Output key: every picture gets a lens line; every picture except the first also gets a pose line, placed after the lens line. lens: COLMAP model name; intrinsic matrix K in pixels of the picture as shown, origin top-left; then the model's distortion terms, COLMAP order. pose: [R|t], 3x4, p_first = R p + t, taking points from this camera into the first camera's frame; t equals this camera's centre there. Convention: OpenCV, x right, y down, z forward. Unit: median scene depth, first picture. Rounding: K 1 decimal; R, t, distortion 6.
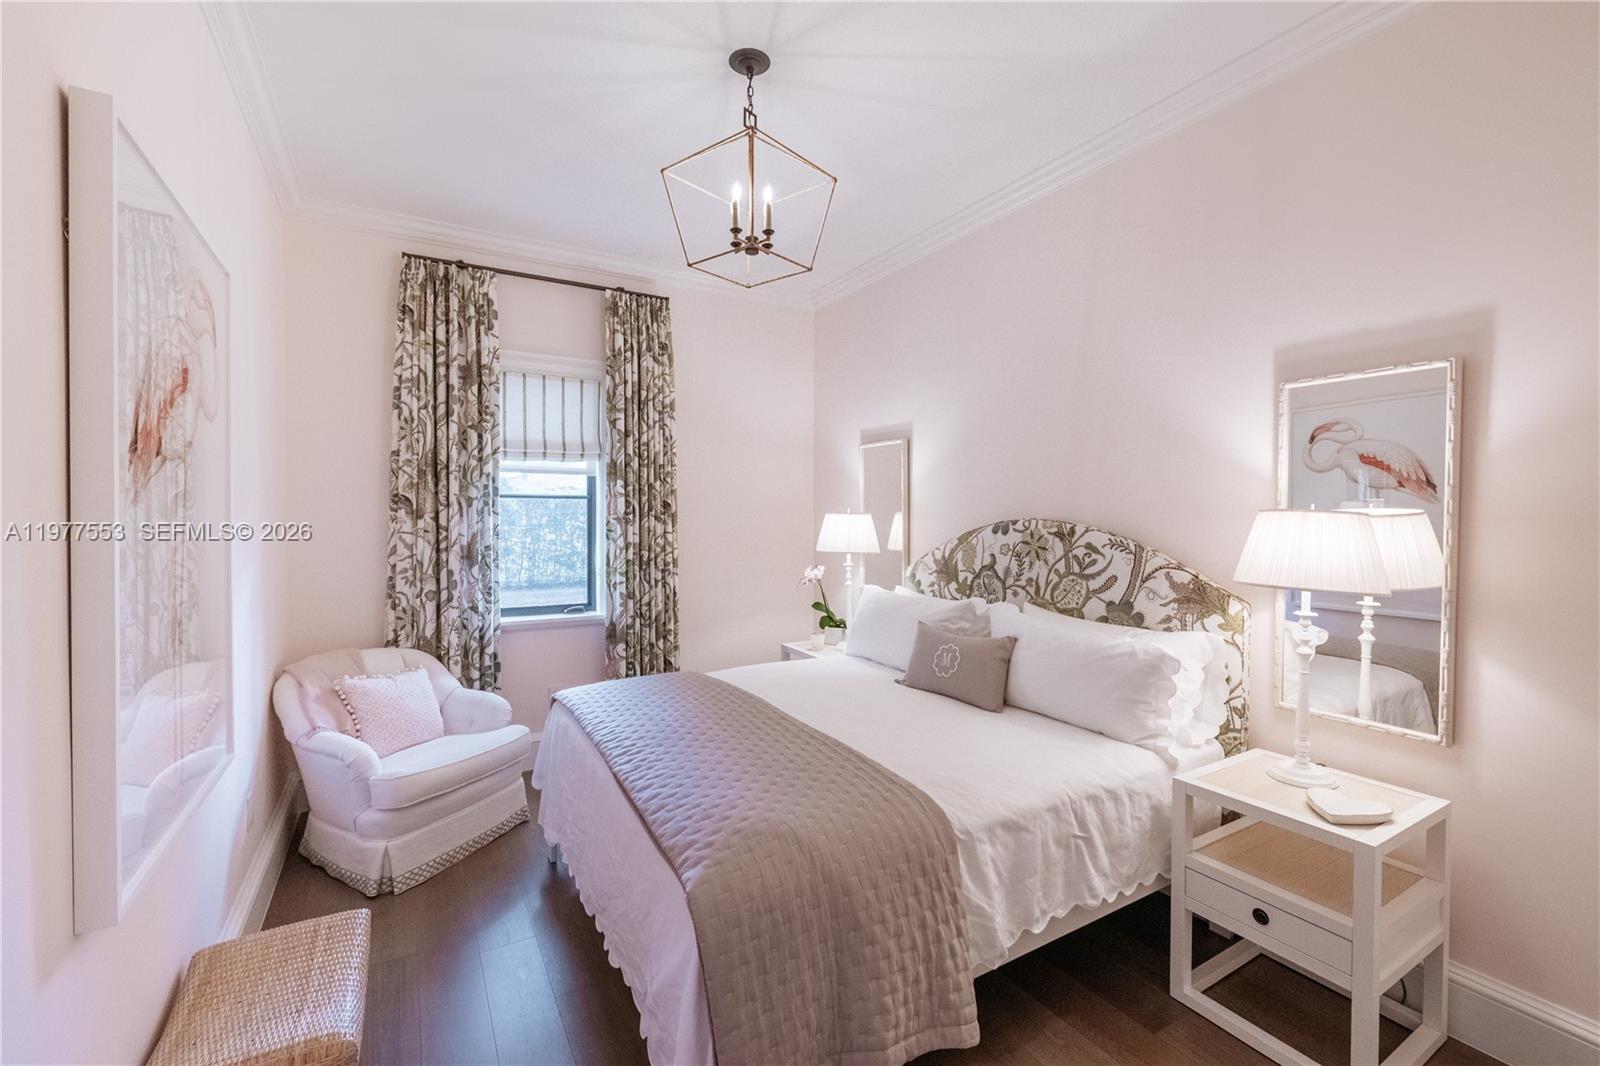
lens RADIAL K [[687.9, 0, 800.3], [0, 687.9, 520.0], [0, 0, 1]] dist [0.000011, 0.000277]
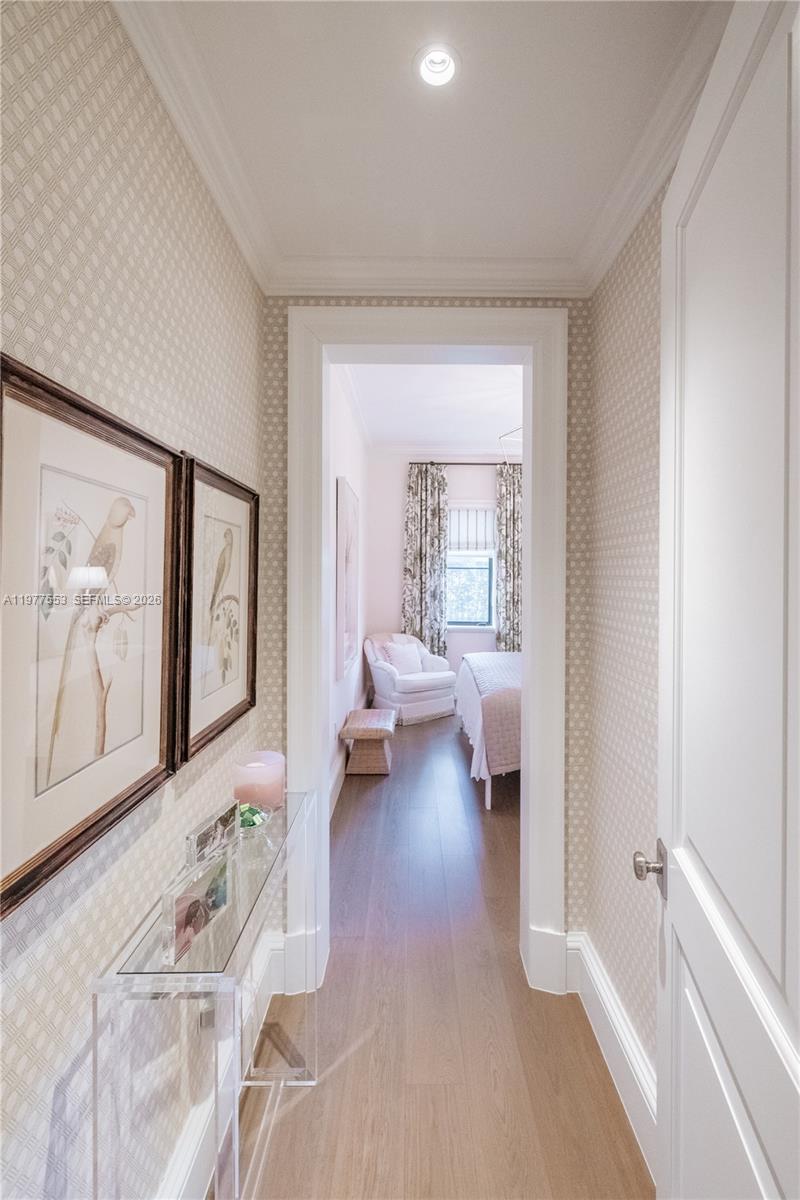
lens RADIAL K [[516.0, 0, 400.0], [0, 516.0, 600.0], [0, 0, 1]] dist [0.000011, 0.000277]
pose [[0.854013, 0.032316, -0.519247, 0.286970], [-0.010842, 0.998958, 0.044338, -0.006001], [0.520139, -0.032236, 0.853473, -0.471895]]
